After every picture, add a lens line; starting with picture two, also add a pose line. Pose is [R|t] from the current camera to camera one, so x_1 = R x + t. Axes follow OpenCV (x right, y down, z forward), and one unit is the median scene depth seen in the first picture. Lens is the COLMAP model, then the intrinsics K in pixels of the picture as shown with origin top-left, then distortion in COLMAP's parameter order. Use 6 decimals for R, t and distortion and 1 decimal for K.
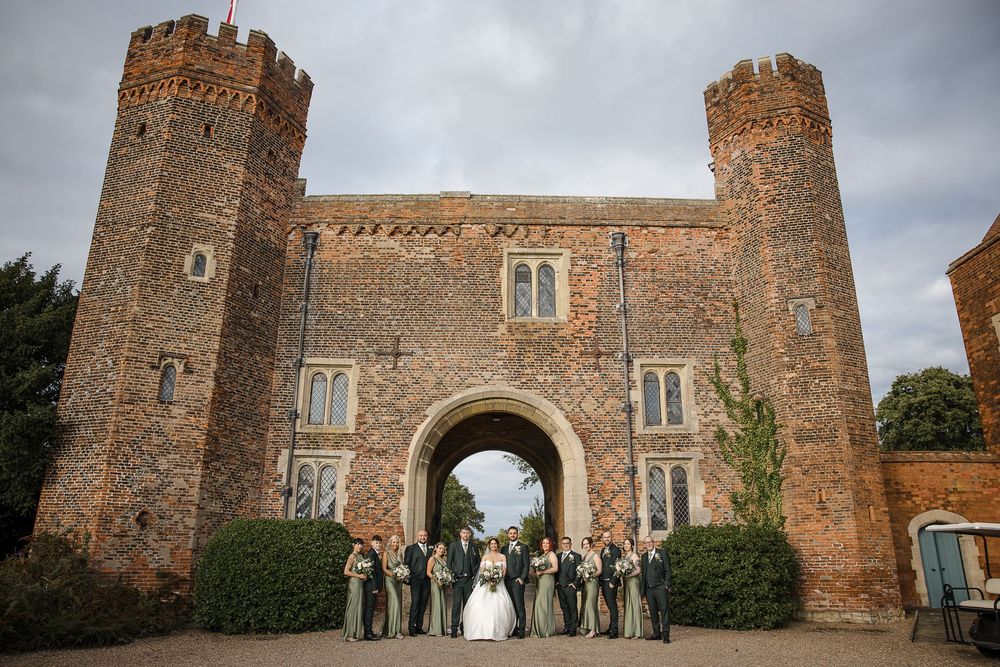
lens RADIAL K [[719.3, 0, 506.0], [0, 719.3, 338.7], [0, 0, 1]] dist [-0.080994, 0.005934]
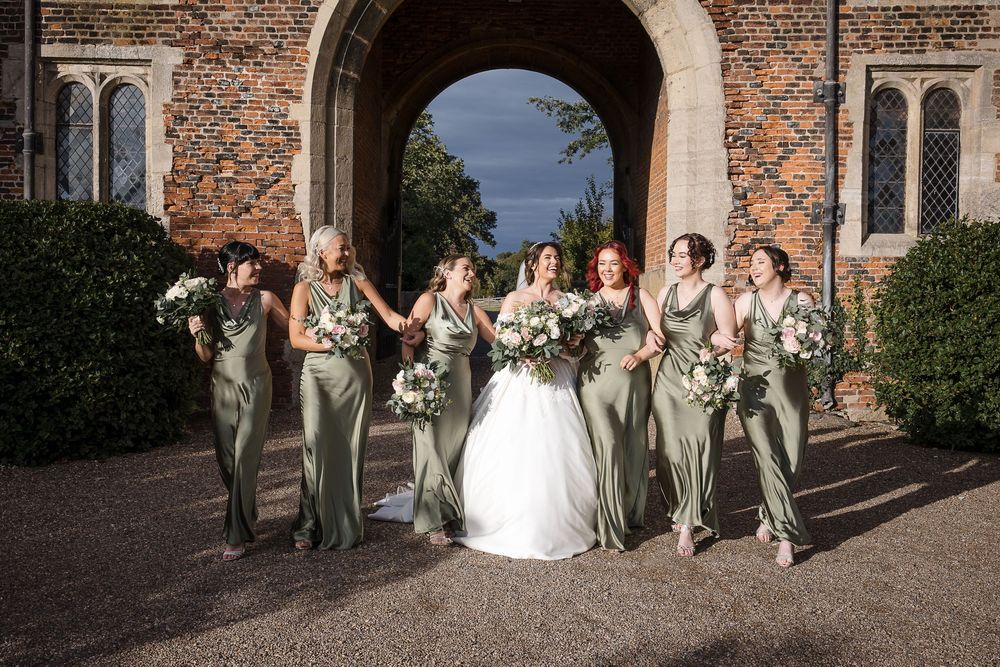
lens RADIAL K [[1176.7, 0, 500.0], [0, 1176.7, 333.5], [0, 0, 1]] dist [-0.003608, 0.071790]
pose [[0.999604, 0.007441, -0.027123, -0.001239], [0.001953, 0.943668, 0.330887, 0.086308], [0.028057, -0.330809, 0.943281, 0.287253]]
